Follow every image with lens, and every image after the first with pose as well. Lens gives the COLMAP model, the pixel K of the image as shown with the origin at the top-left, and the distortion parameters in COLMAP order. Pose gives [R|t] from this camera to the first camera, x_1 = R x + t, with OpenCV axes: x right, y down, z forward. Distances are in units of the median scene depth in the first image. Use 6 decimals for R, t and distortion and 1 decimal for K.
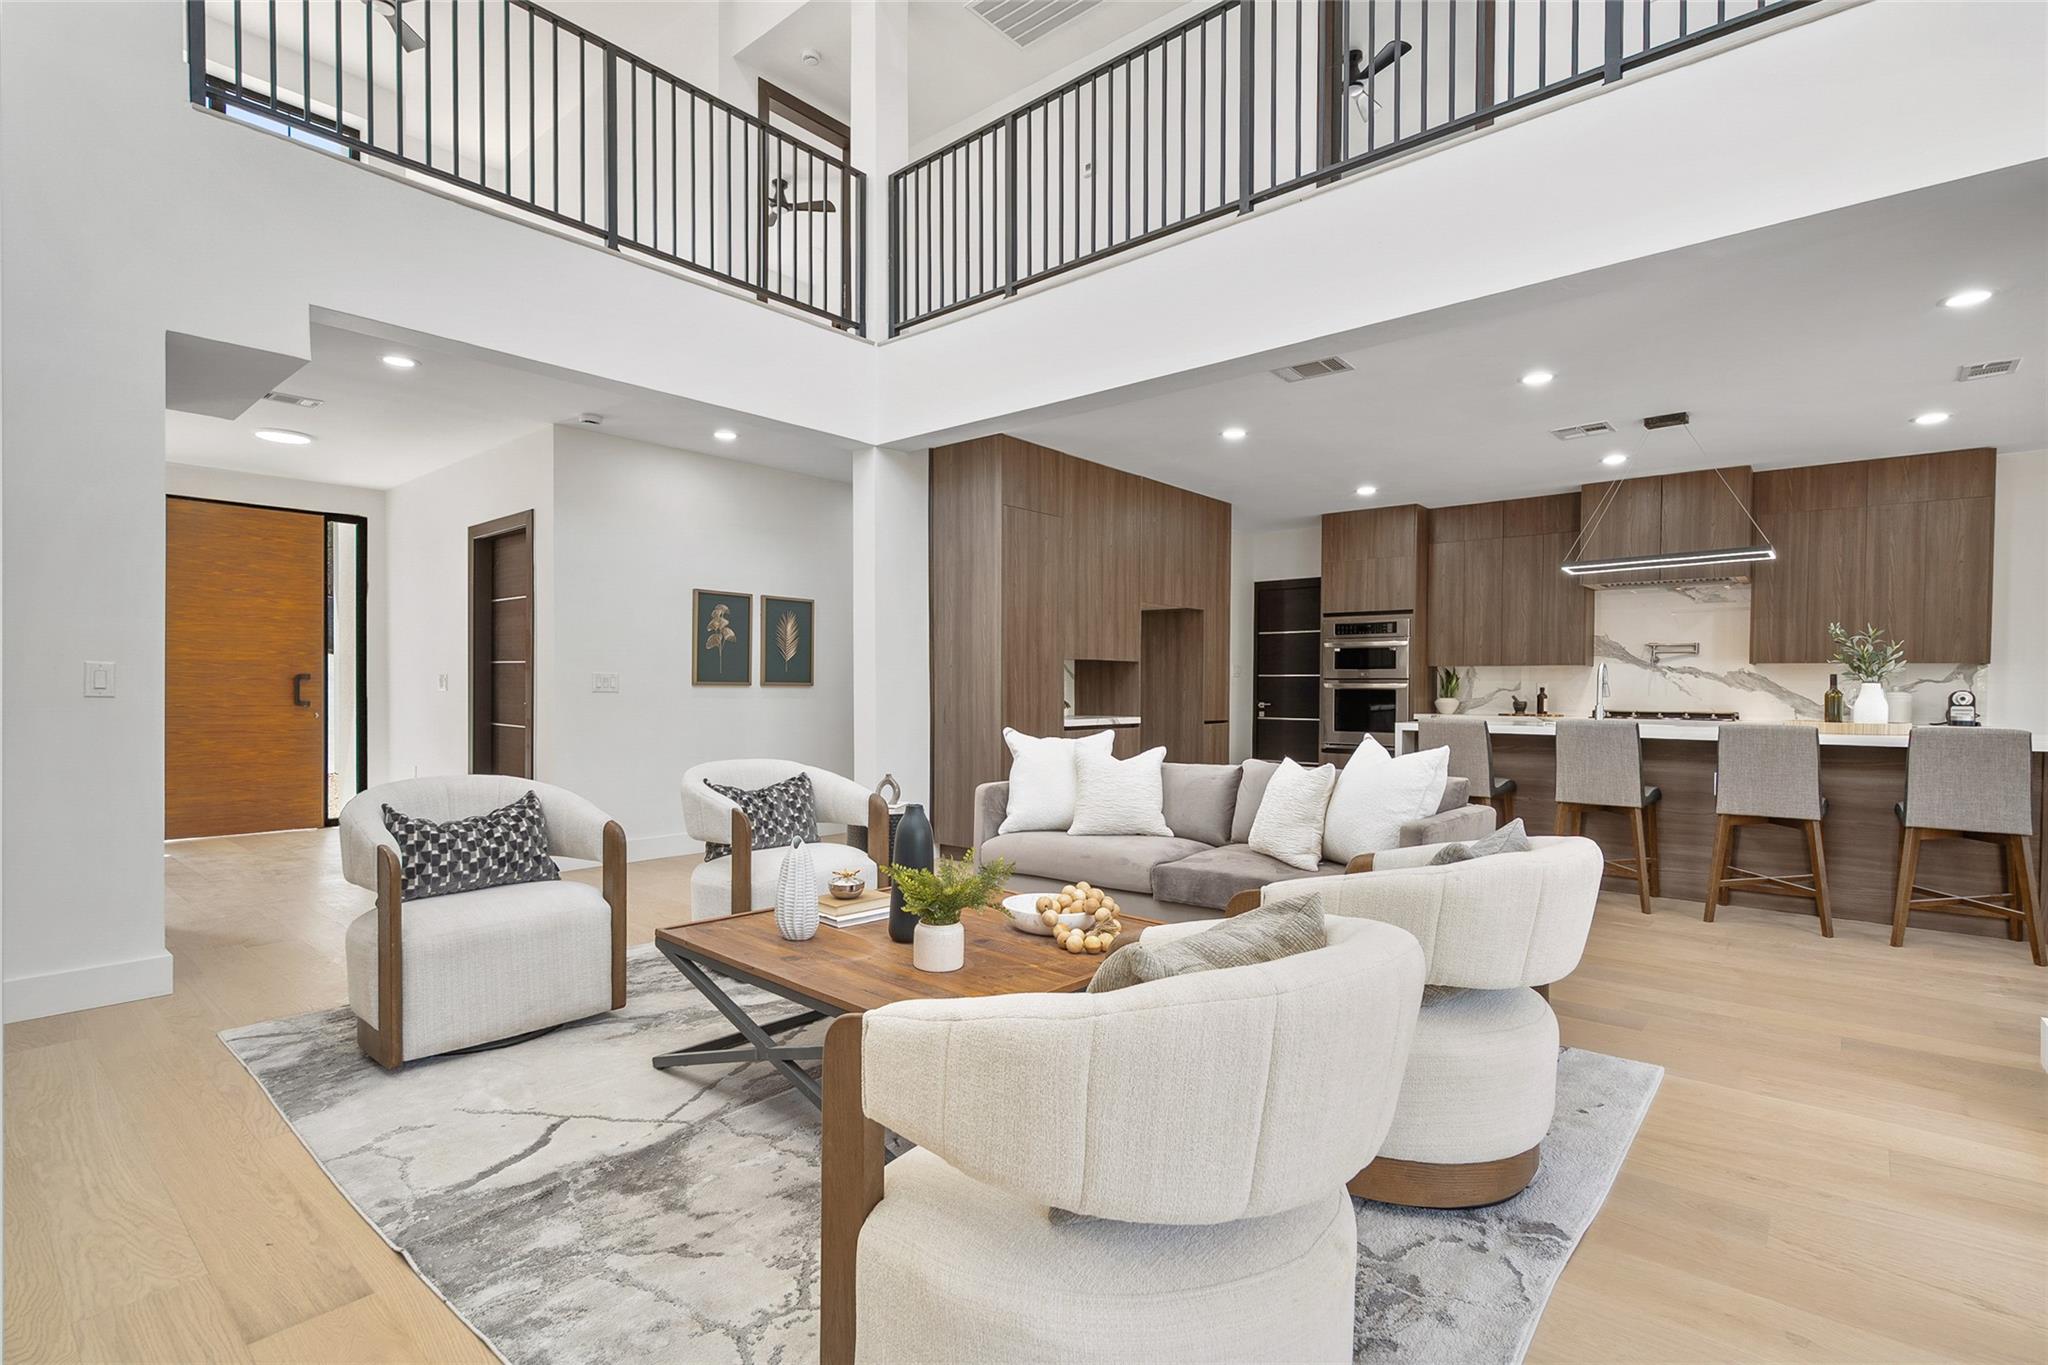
lens RADIAL K [[952.8, 0, 1021.0], [0, 952.8, 691.3], [0, 0, 1]] dist [0.000329, 0.000050]
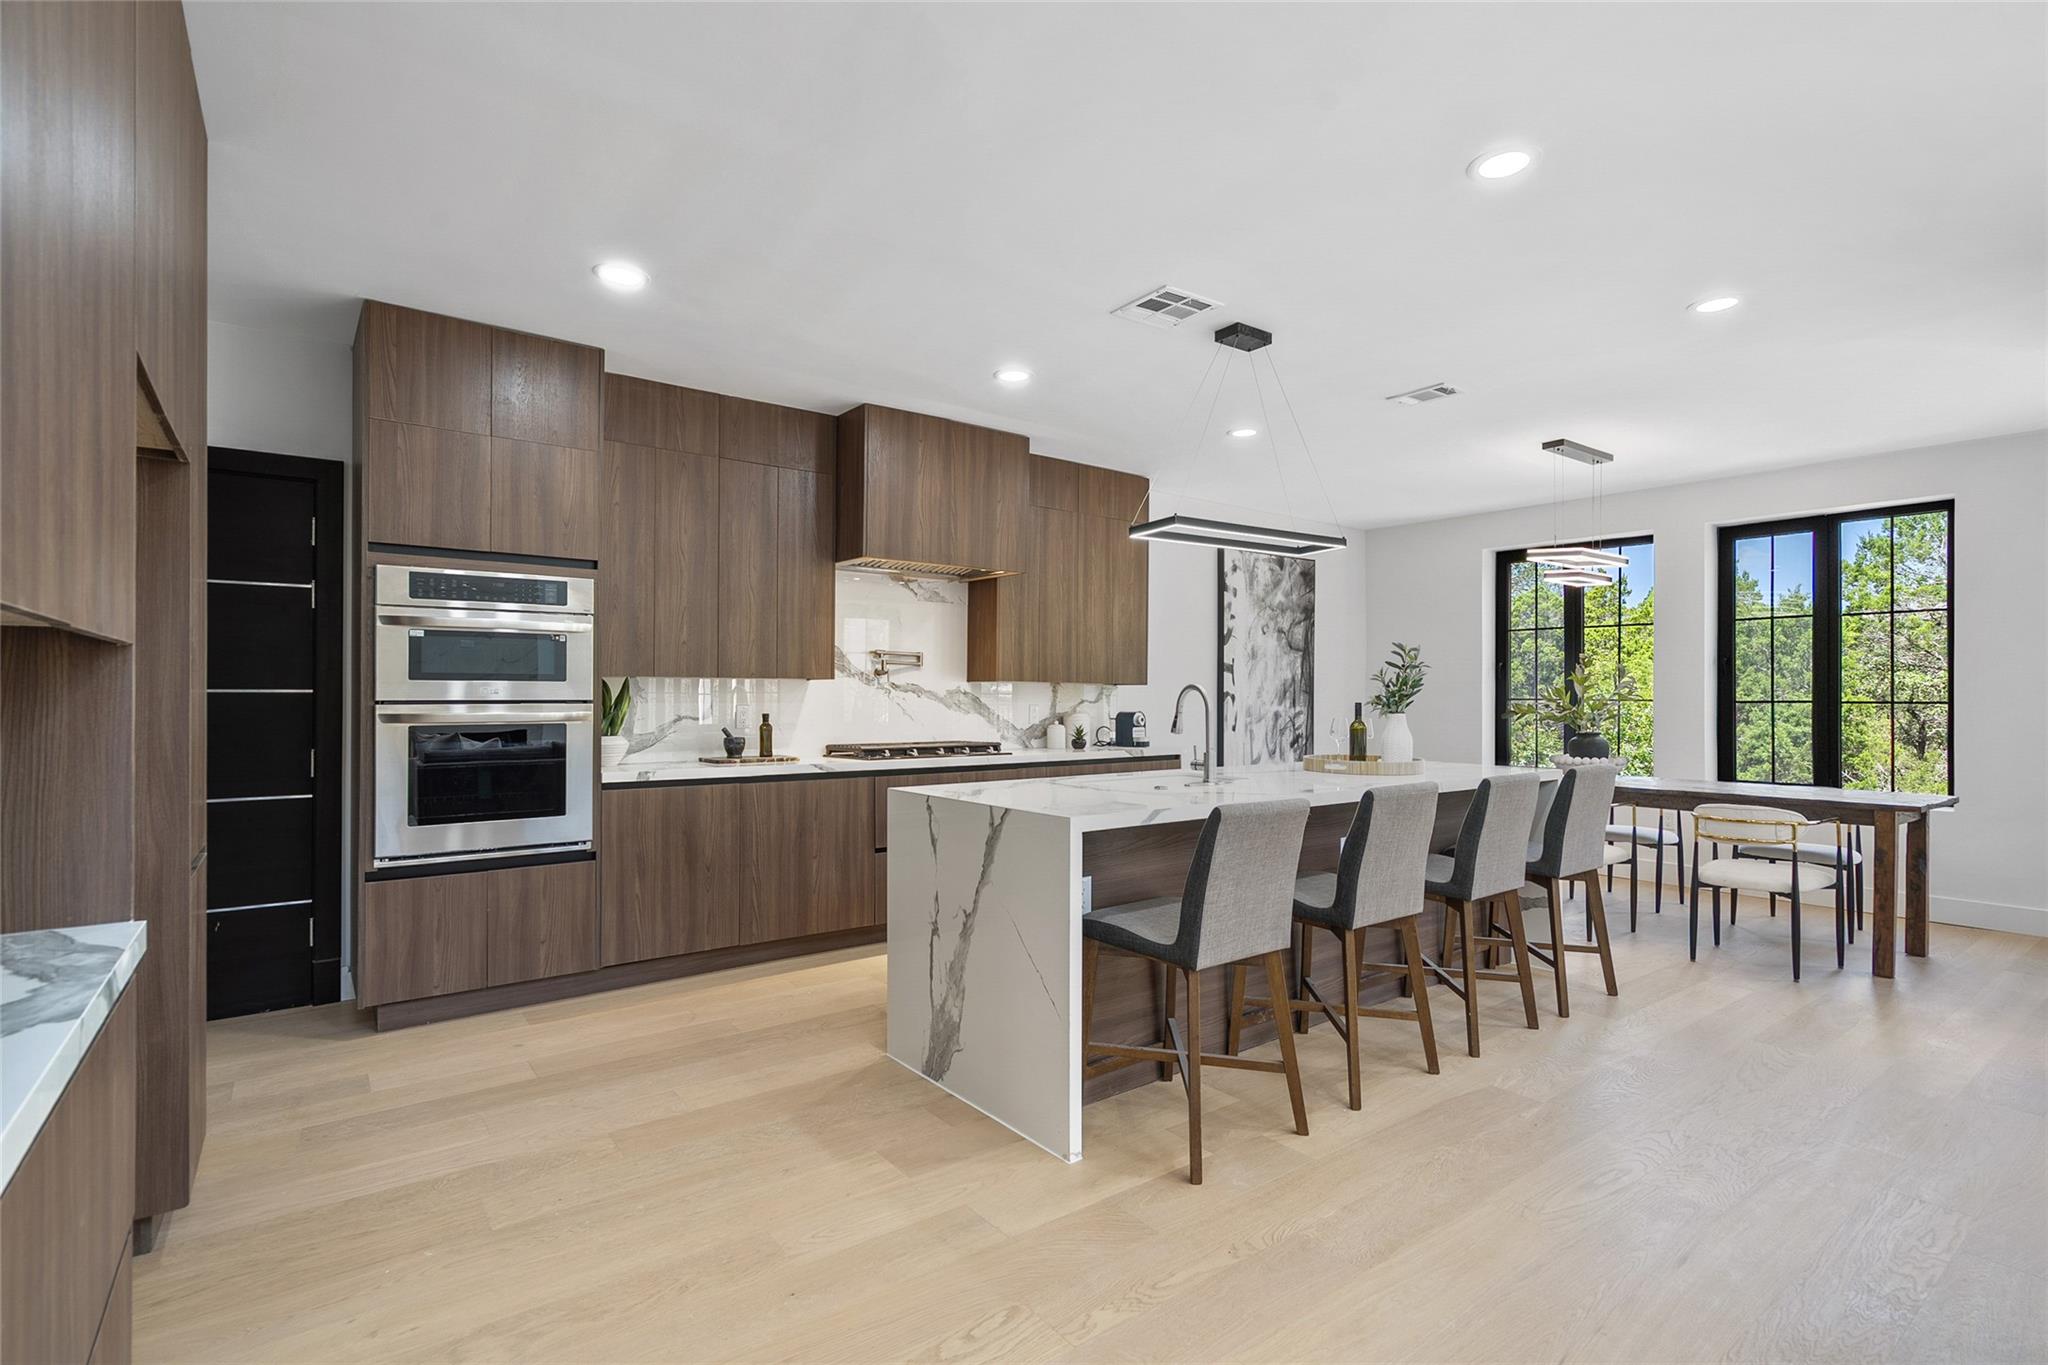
lens RADIAL K [[952.8, 0, 1018.8], [0, 952.8, 682.4], [0, 0, 1]] dist [0.000329, 0.000050]
pose [[0.224200, 0.006581, 0.974521, -0.019302], [0.002338, 0.999971, -0.007291, -0.019440], [-0.974540, 0.003913, 0.224178, 0.701296]]
